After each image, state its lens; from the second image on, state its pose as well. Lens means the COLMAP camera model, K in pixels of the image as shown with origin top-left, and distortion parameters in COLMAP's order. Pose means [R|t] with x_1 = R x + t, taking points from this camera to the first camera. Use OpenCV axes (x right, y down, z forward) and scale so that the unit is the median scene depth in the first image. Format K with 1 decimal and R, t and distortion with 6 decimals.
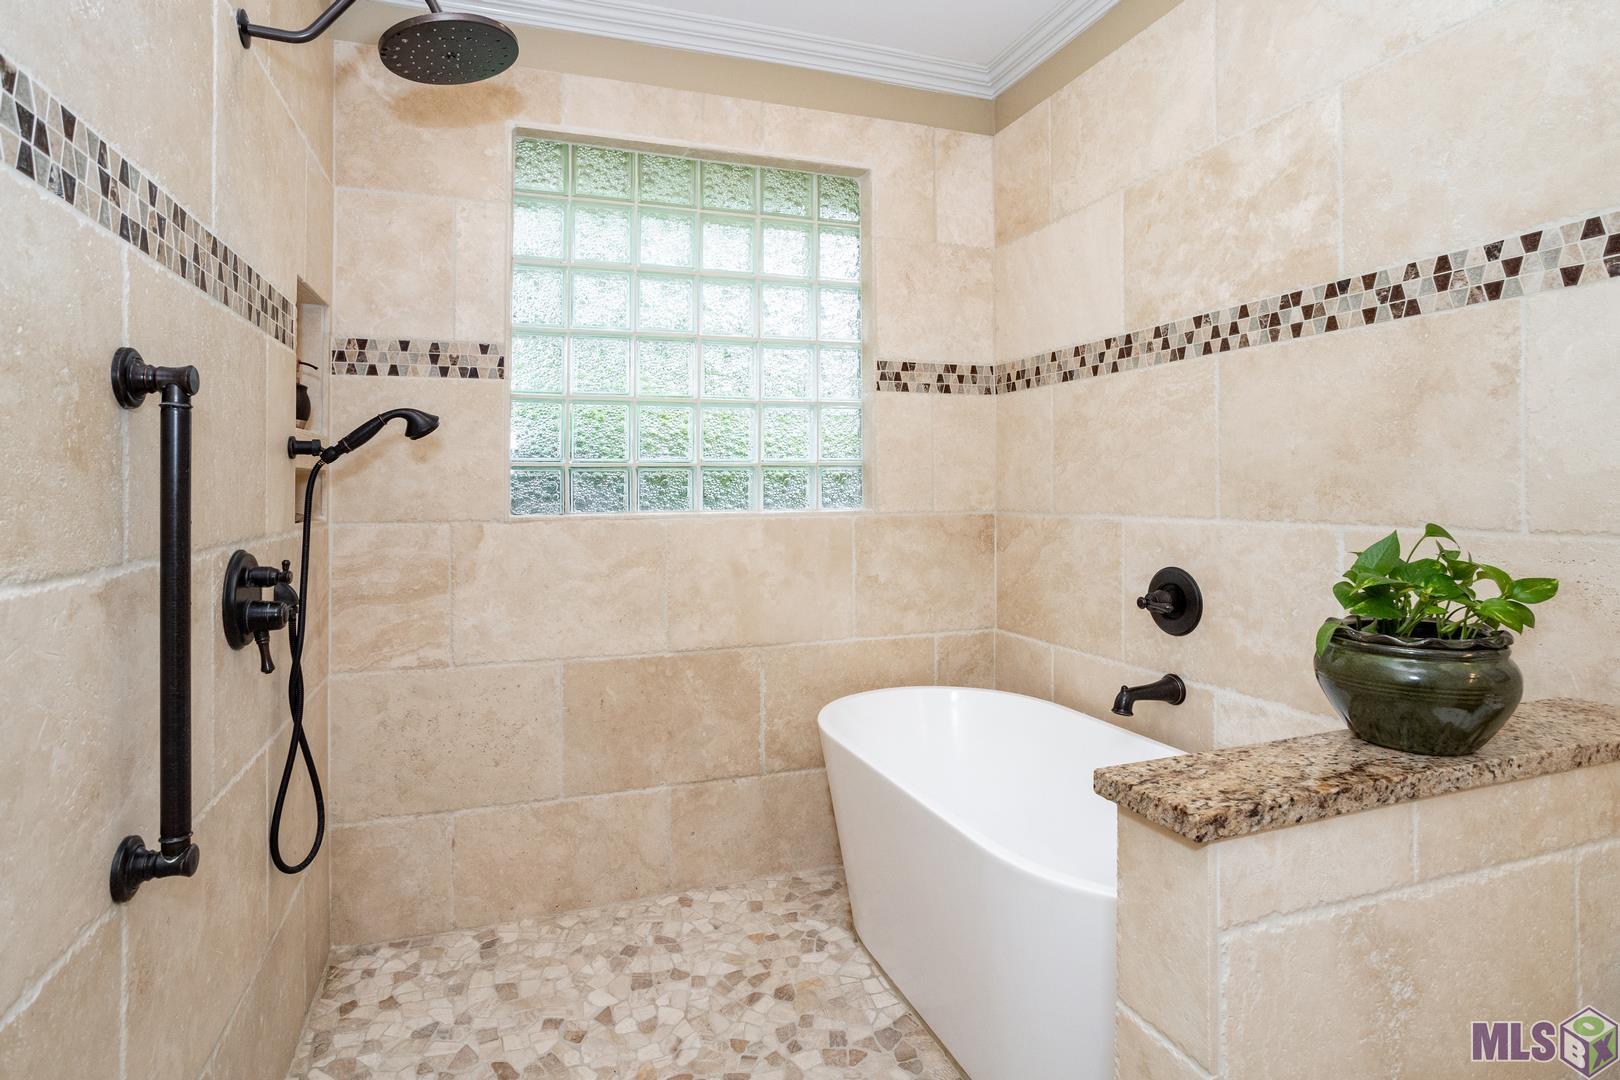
lens RADIAL K [[851.7, 0, 810.0], [0, 851.7, 484.8], [0, 0, 1]] dist [-0.050394, 0.032983]
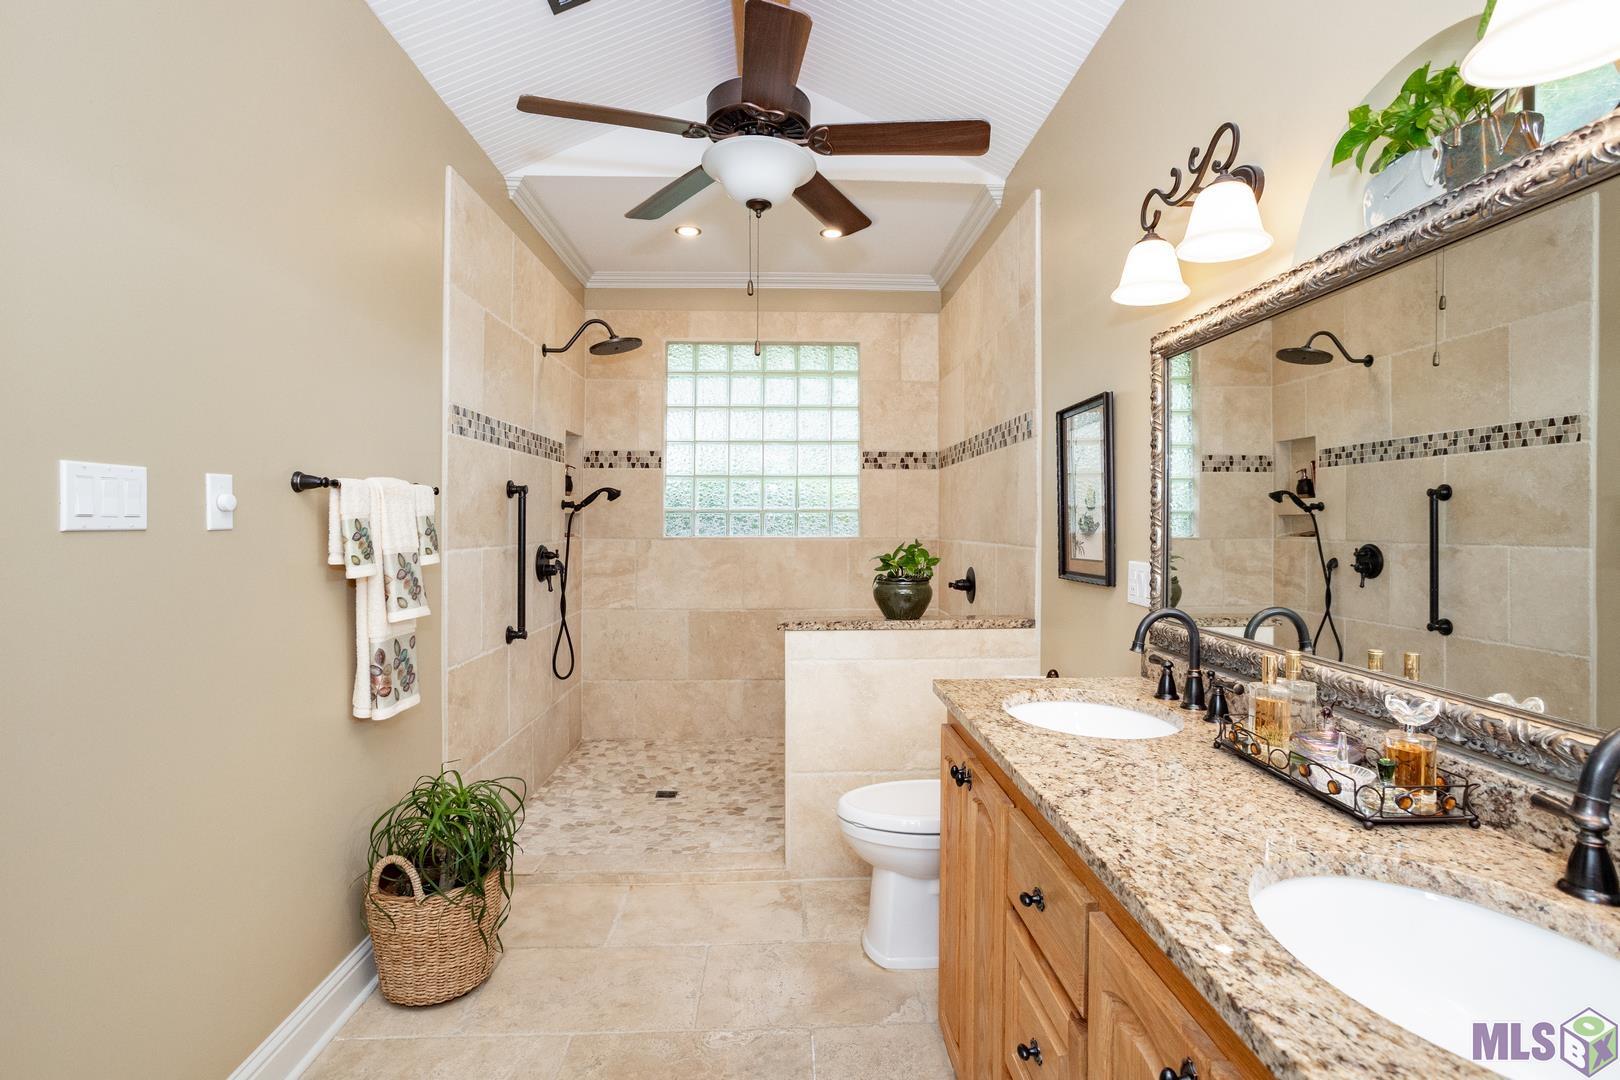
lens RADIAL K [[819.6, 0, 810.4], [0, 819.6, 527.7], [0, 0, 1]] dist [-0.049547, 0.033628]
pose [[0.954175, 0.010404, -0.299068, 0.573821], [-0.007411, 0.999910, 0.011142, -0.007936], [0.299157, -0.008415, 0.954167, -0.769526]]
